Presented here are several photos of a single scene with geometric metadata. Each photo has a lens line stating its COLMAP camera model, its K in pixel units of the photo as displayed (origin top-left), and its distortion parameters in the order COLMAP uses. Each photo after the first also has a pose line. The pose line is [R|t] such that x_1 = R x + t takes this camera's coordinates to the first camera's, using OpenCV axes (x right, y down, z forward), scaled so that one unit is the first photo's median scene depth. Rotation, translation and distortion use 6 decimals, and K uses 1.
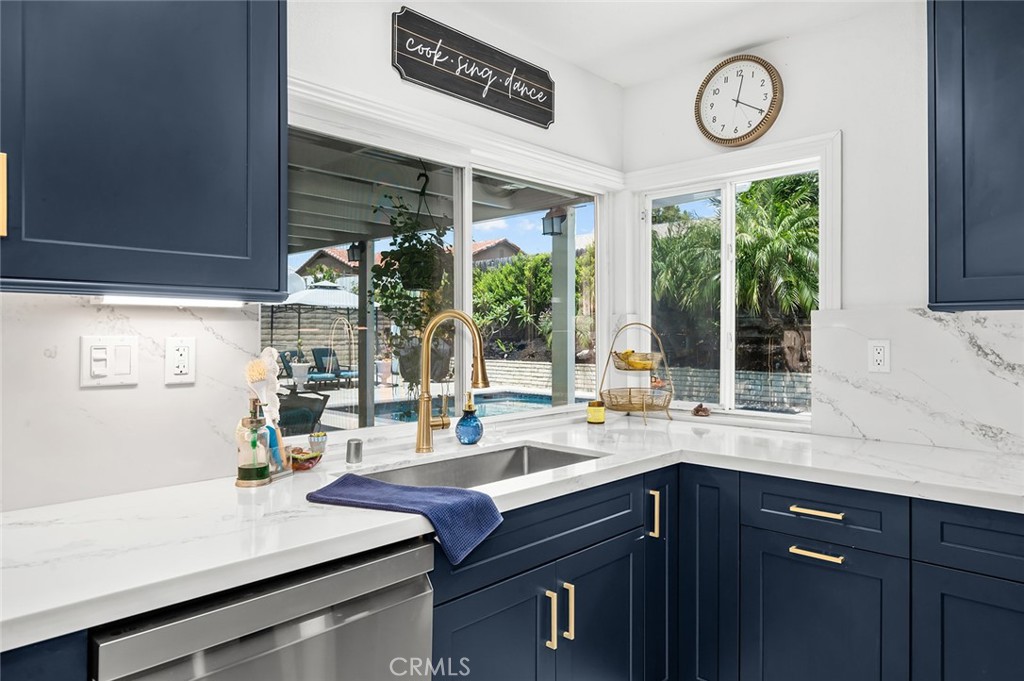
lens RADIAL K [[646.0, 0, 516.7], [0, 646.0, 330.3], [0, 0, 1]] dist [0.001133, 0.000369]
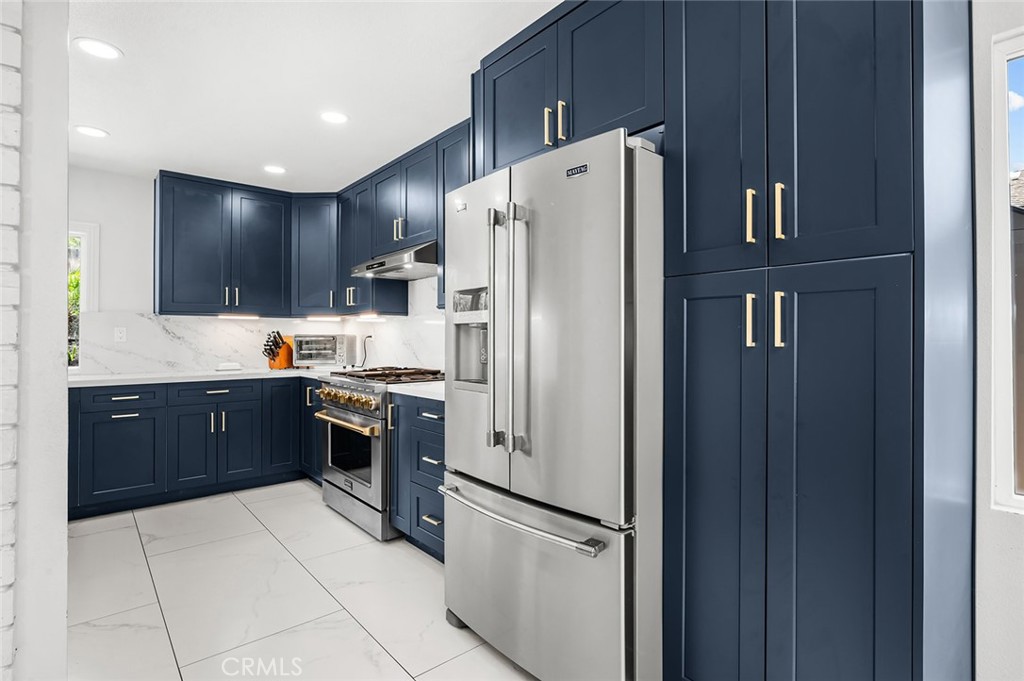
lens RADIAL K [[500.8, 0, 515.6], [0, 500.8, 334.8], [0, 0, 1]] dist [0.000640, 0.000167]
pose [[0.094719, 0.006695, 0.995482, -0.983940], [-0.004932, 0.999968, -0.006256, 0.044627], [-0.995492, -0.004317, 0.094749, -0.474786]]
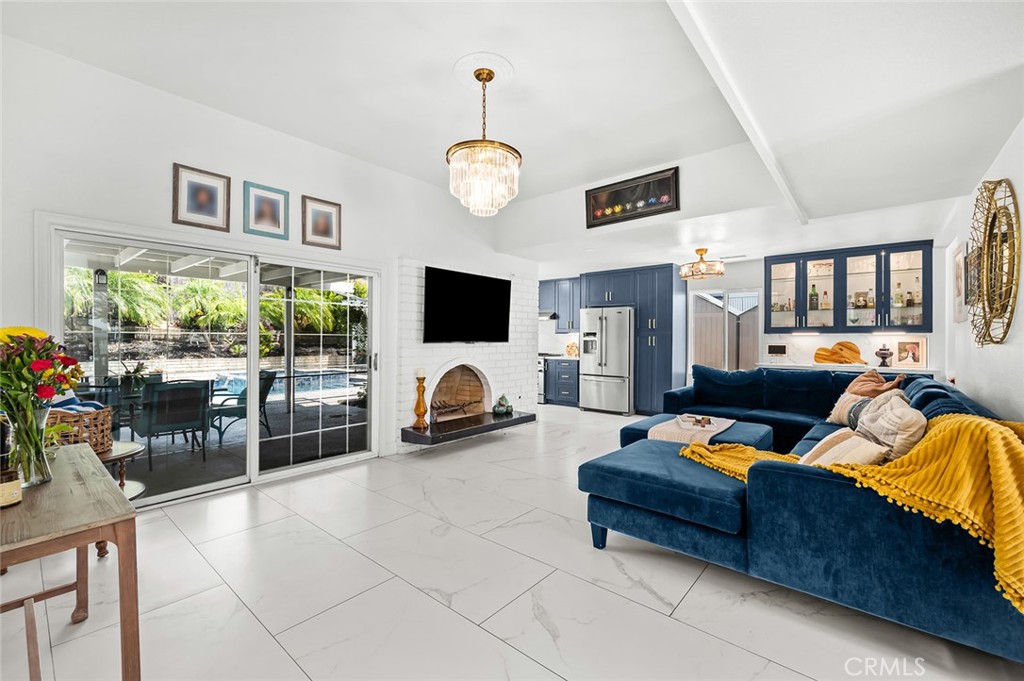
lens RADIAL K [[423.7, 0, 518.3], [0, 423.7, 337.7], [0, 0, 1]] dist [-0.001880, -0.000157]
pose [[-0.064917, 0.002727, 0.997887, -3.310959], [-0.008675, 0.999957, -0.003297, 0.016938], [-0.997853, -0.008870, -0.064891, 0.424918]]
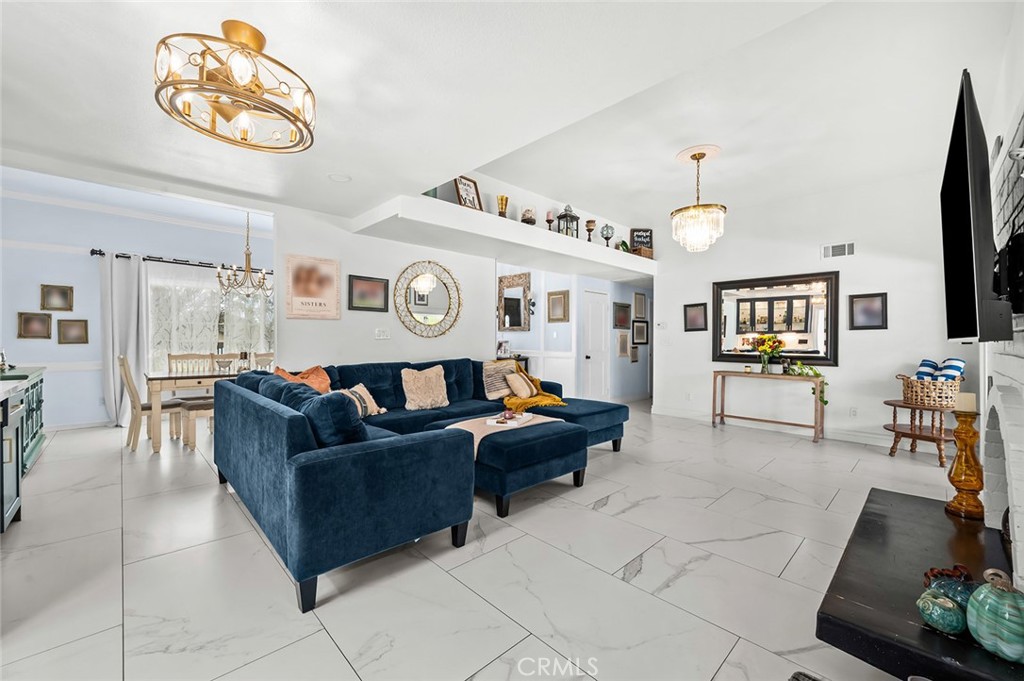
lens RADIAL K [[408.6, 0, 512.0], [0, 408.6, 340.5], [0, 0, 1]] dist [0.001992, 0.000150]
pose [[-0.047551, -0.000285, -0.998869, -0.231120], [0.001012, 0.999999, -0.000334, 0.035442], [0.998868, -0.001027, -0.047551, -0.239363]]
